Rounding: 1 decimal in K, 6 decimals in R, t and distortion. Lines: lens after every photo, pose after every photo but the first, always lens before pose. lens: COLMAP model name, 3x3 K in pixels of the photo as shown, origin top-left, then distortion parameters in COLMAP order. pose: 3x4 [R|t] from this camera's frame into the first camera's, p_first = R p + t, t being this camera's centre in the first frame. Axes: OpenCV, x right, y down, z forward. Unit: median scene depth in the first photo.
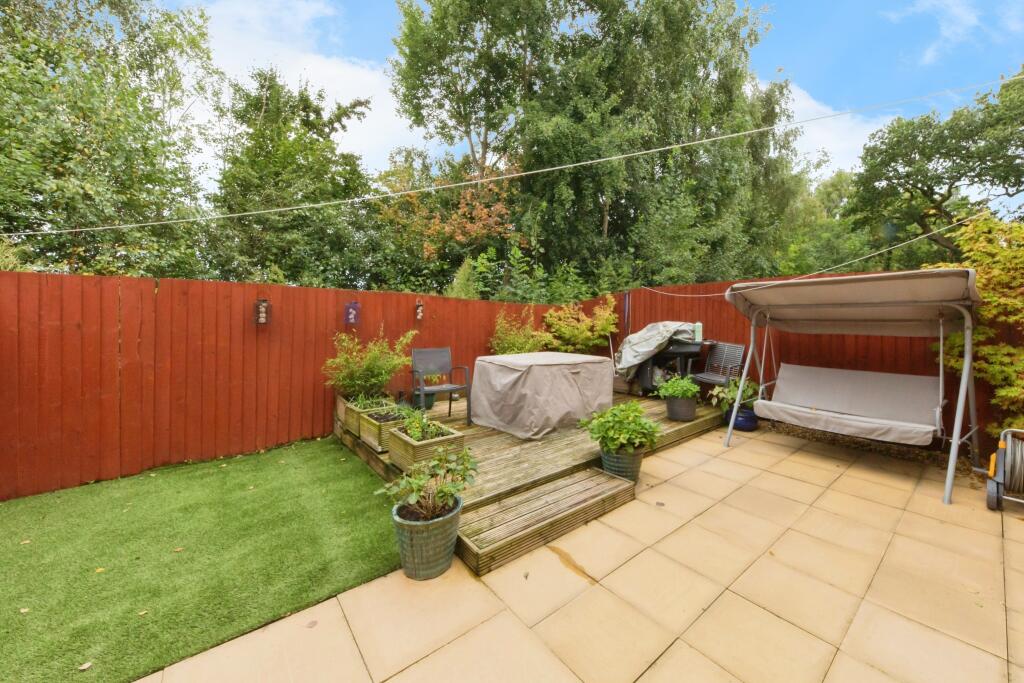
lens RADIAL K [[360.4, 0, 510.5], [0, 360.4, 326.1], [0, 0, 1]] dist [0.000494, -0.000115]
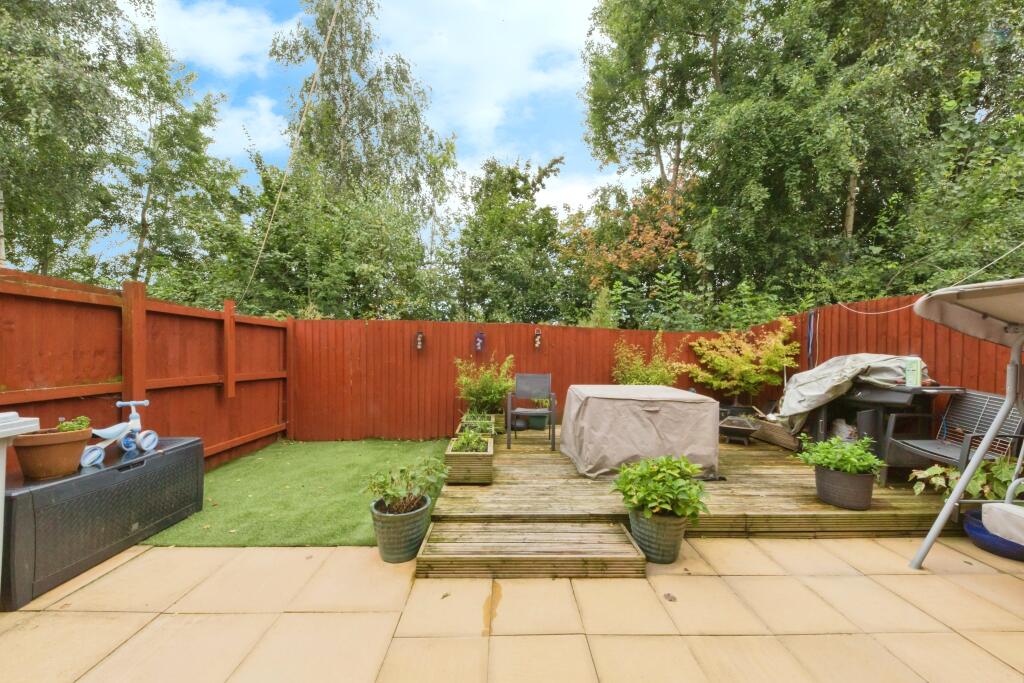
lens RADIAL K [[334.4, 0, 511.5], [0, 334.4, 351.7], [0, 0, 1]] dist [0.004807, -0.000071]
pose [[0.806624, 0.015741, -0.590856, 0.313483], [-0.018756, 0.999824, 0.001031, -0.005389], [0.590768, 0.010250, 0.806777, 0.136242]]
